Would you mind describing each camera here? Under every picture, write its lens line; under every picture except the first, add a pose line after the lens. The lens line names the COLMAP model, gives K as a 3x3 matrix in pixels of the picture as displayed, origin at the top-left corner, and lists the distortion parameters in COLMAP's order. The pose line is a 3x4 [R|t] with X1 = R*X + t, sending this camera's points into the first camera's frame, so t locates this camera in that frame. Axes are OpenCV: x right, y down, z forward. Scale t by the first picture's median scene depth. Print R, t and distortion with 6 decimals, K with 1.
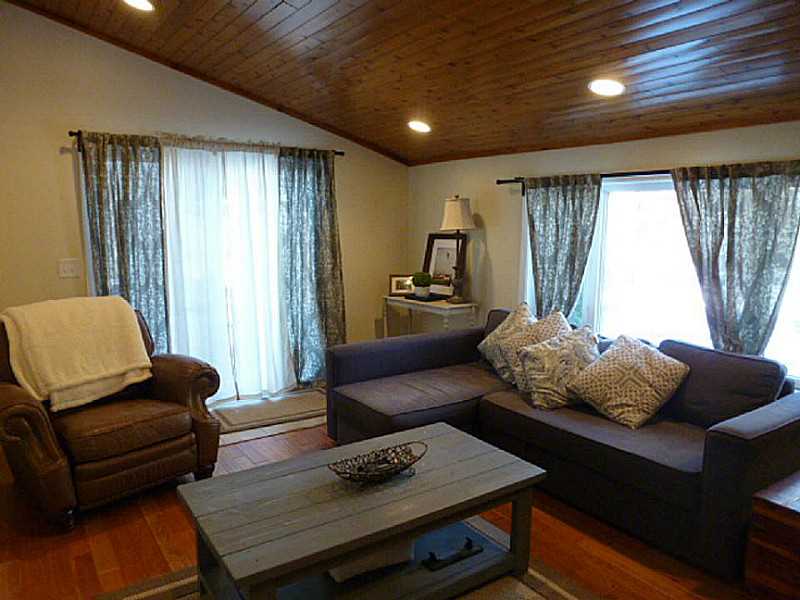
lens RADIAL K [[570.3, 0, 400.0], [0, 570.3, 300.0], [0, 0, 1]] dist [-0.057768, 0.019251]
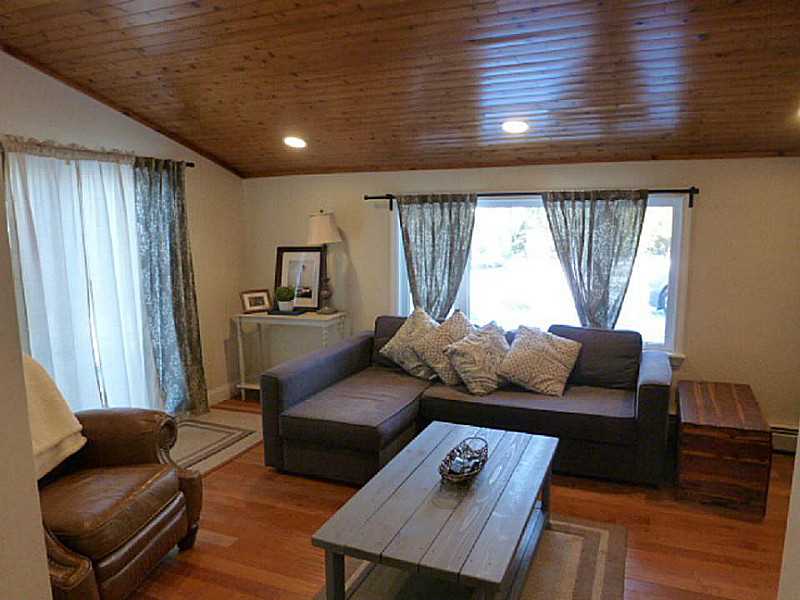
lens RADIAL K [[570.3, 0, 400.0], [0, 570.3, 300.0], [0, 0, 1]] dist [-0.057768, 0.019251]
pose [[0.846838, -0.088198, 0.524488, -0.384200], [0.089723, 0.995711, 0.022573, -0.036250], [-0.524229, 0.027943, 0.851119, 0.060005]]
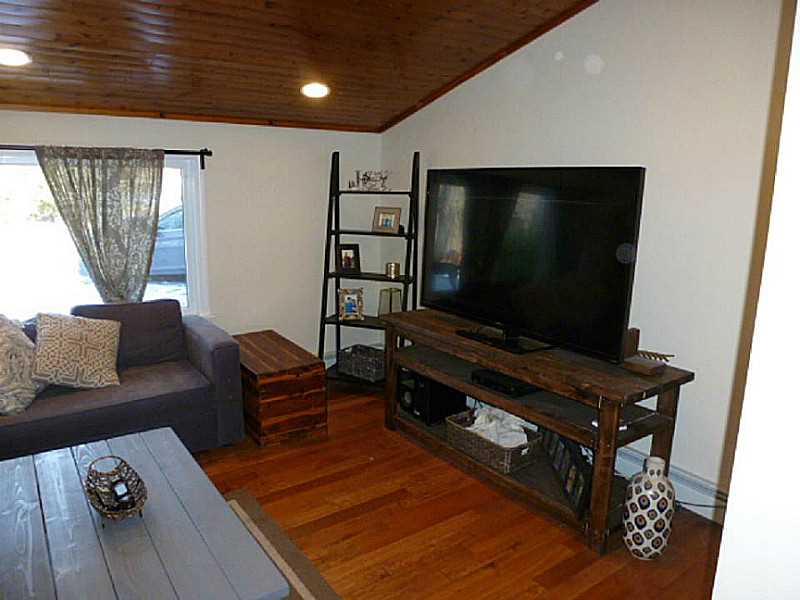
lens RADIAL K [[570.3, 0, 400.0], [0, 570.3, 300.0], [0, 0, 1]] dist [-0.057768, 0.019251]
pose [[-0.008821, -0.206183, 0.978474, -0.452965], [0.128592, 0.970153, 0.205589, -0.065339], [-0.991658, 0.127637, 0.017955, 0.279433]]
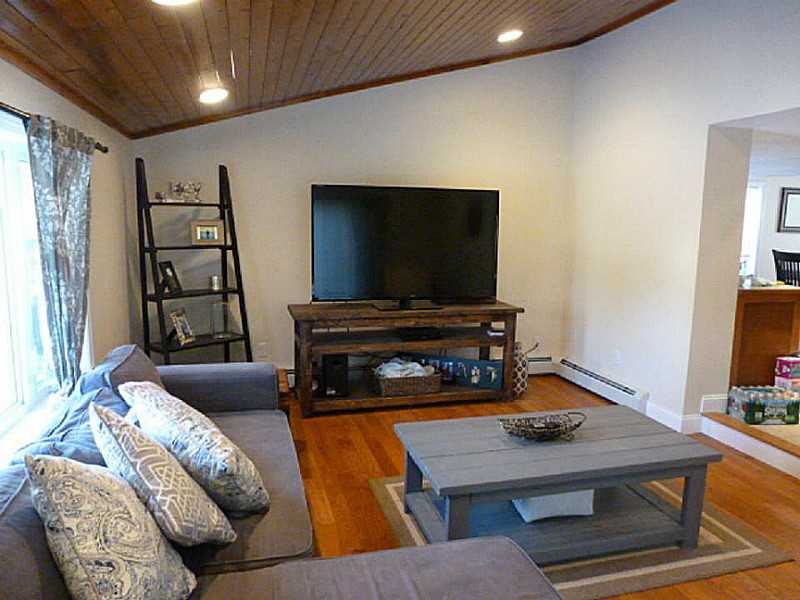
lens RADIAL K [[570.3, 0, 400.0], [0, 570.3, 300.0], [0, 0, 1]] dist [-0.057768, 0.019251]
pose [[-0.938933, -0.072610, 0.336351, -0.077054], [0.023687, 0.961526, 0.273691, -0.149681], [-0.343283, 0.264944, -0.901089, 1.130769]]
